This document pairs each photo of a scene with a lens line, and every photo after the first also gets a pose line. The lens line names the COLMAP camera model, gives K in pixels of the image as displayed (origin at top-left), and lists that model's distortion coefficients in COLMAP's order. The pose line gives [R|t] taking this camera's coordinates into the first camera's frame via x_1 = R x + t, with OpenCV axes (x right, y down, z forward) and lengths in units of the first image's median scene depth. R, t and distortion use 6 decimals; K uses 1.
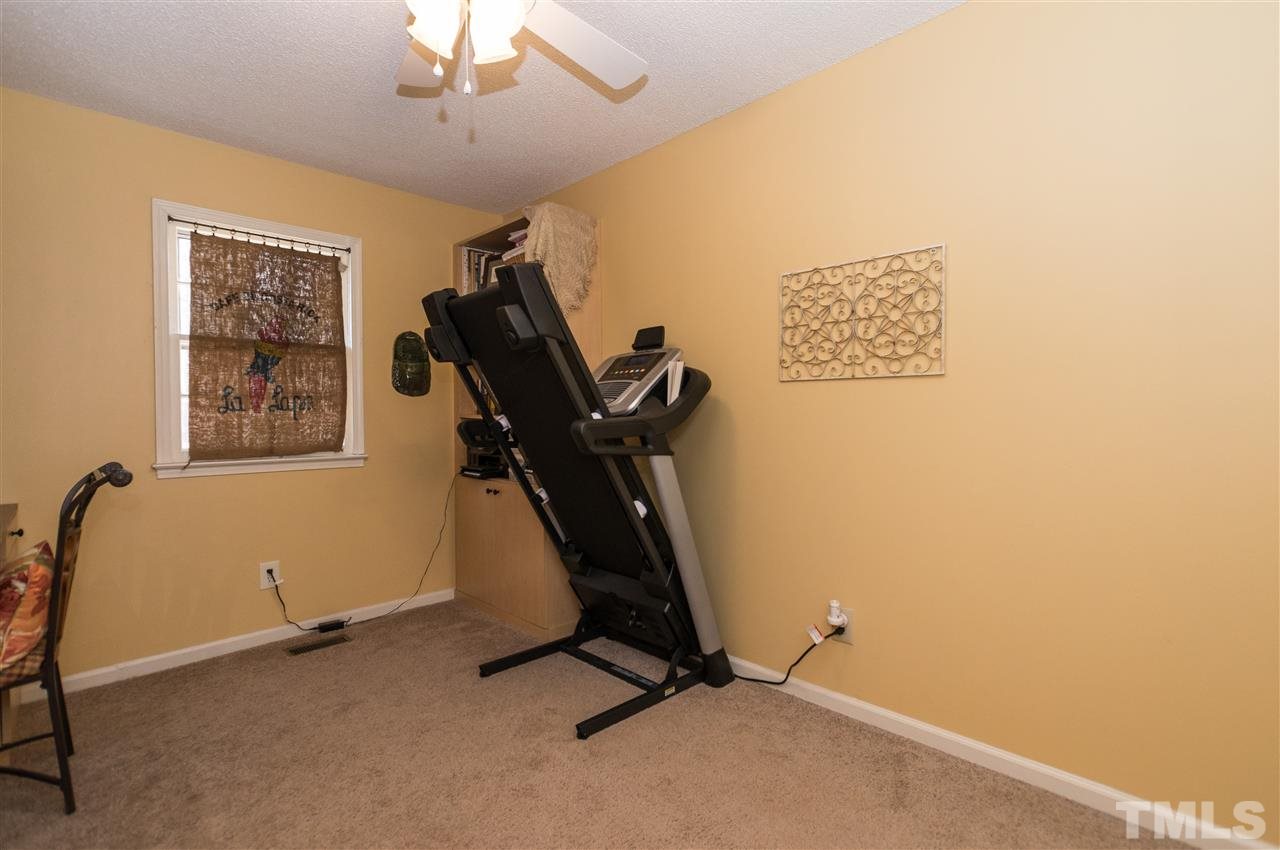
lens RADIAL K [[607.3, 0, 636.5], [0, 607.3, 426.9], [0, 0, 1]] dist [0.001319, 0.000957]
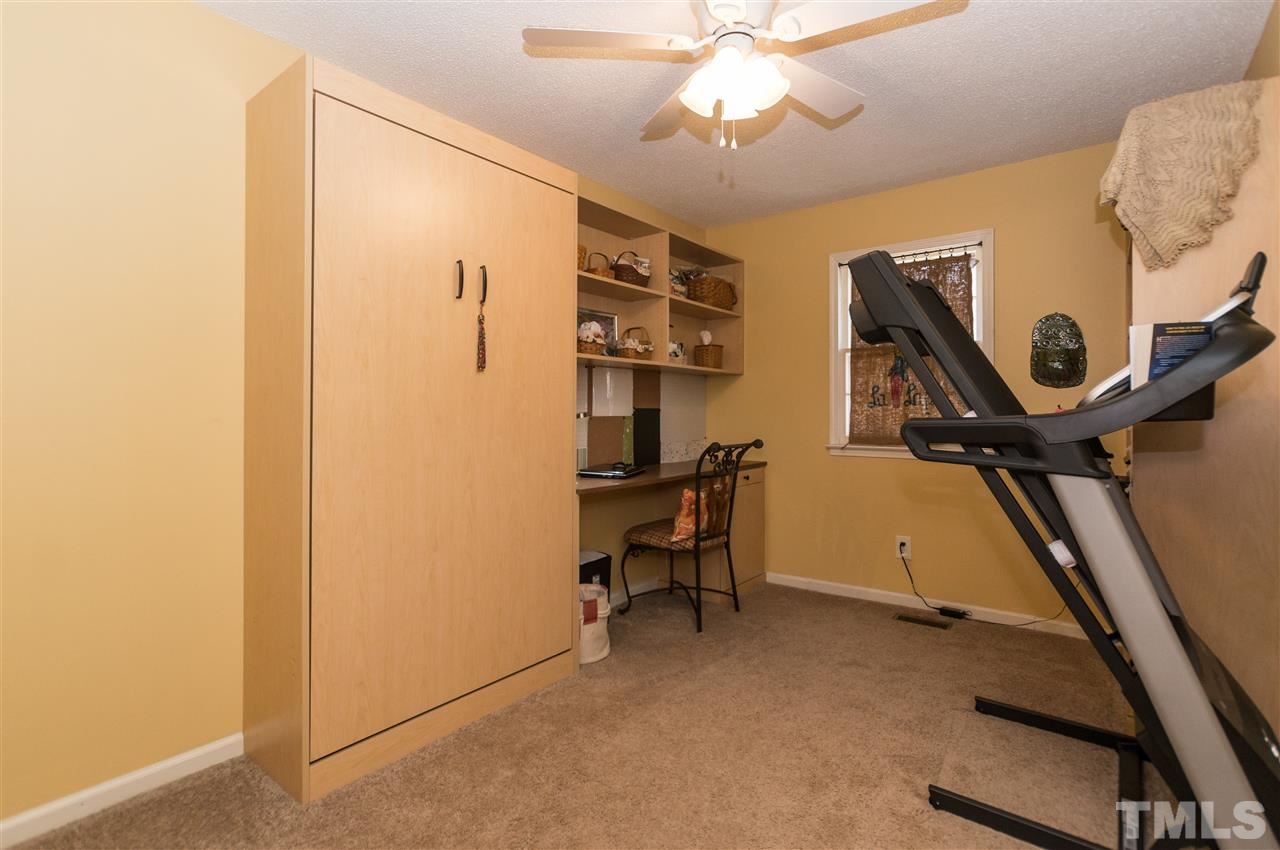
lens RADIAL K [[607.3, 0, 633.8], [0, 607.3, 412.4], [0, 0, 1]] dist [0.001319, 0.000957]
pose [[0.120899, 0.012395, -0.992587, 0.501381], [-0.017165, 0.999799, 0.010395, -0.017323], [0.992516, 0.015781, 0.121088, 0.360300]]
